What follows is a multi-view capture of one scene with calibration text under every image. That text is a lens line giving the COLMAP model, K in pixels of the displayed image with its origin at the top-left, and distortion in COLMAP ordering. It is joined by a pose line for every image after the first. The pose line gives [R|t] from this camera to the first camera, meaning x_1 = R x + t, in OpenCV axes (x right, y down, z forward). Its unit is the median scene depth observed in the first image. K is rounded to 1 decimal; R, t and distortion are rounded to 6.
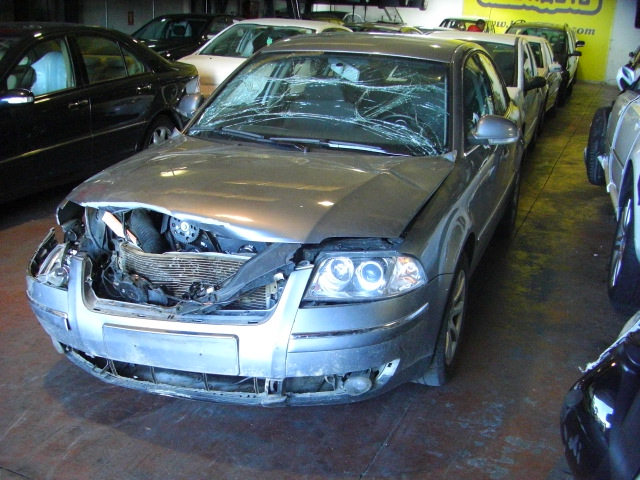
lens RADIAL K [[718.0, 0, 274.6], [0, 718.0, 348.1], [0, 0, 1]] dist [-0.157561, 0.036723]
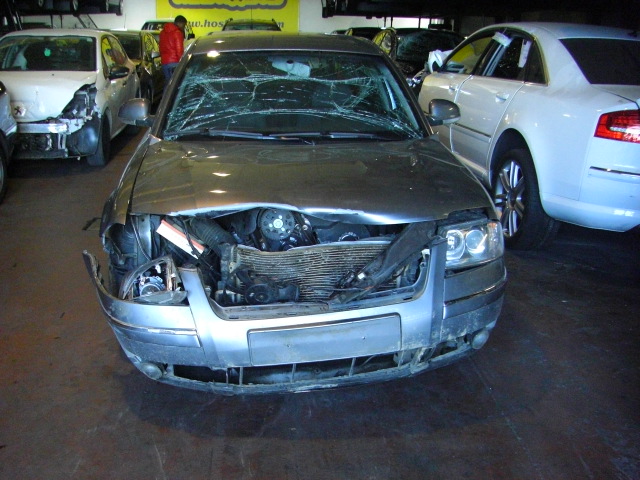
lens RADIAL K [[718.0, 0, 274.6], [0, 718.0, 348.1], [0, 0, 1]] dist [-0.157561, 0.036723]
pose [[0.894244, -0.199166, 0.400825, -0.566227], [0.202235, 0.978707, 0.035123, -0.035673], [-0.399286, 0.049653, 0.915481, 0.092704]]
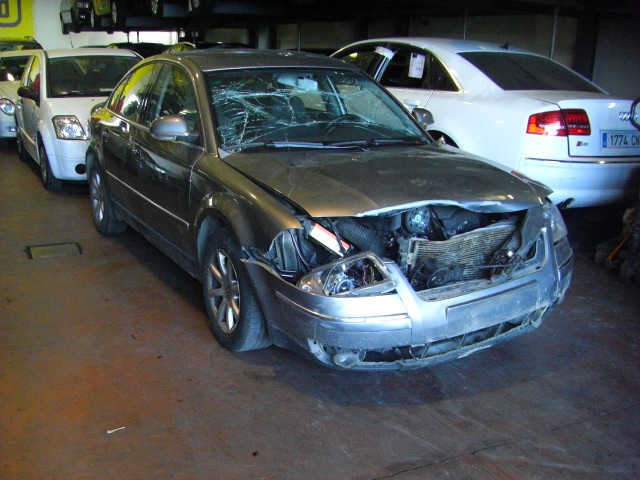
lens RADIAL K [[718.0, 0, 274.6], [0, 718.0, 348.1], [0, 0, 1]] dist [-0.157561, 0.036723]
pose [[0.640976, -0.315472, 0.699733, -1.155490], [0.327998, 0.936782, 0.121889, -0.190183], [-0.693950, 0.151383, 0.703929, 0.377048]]
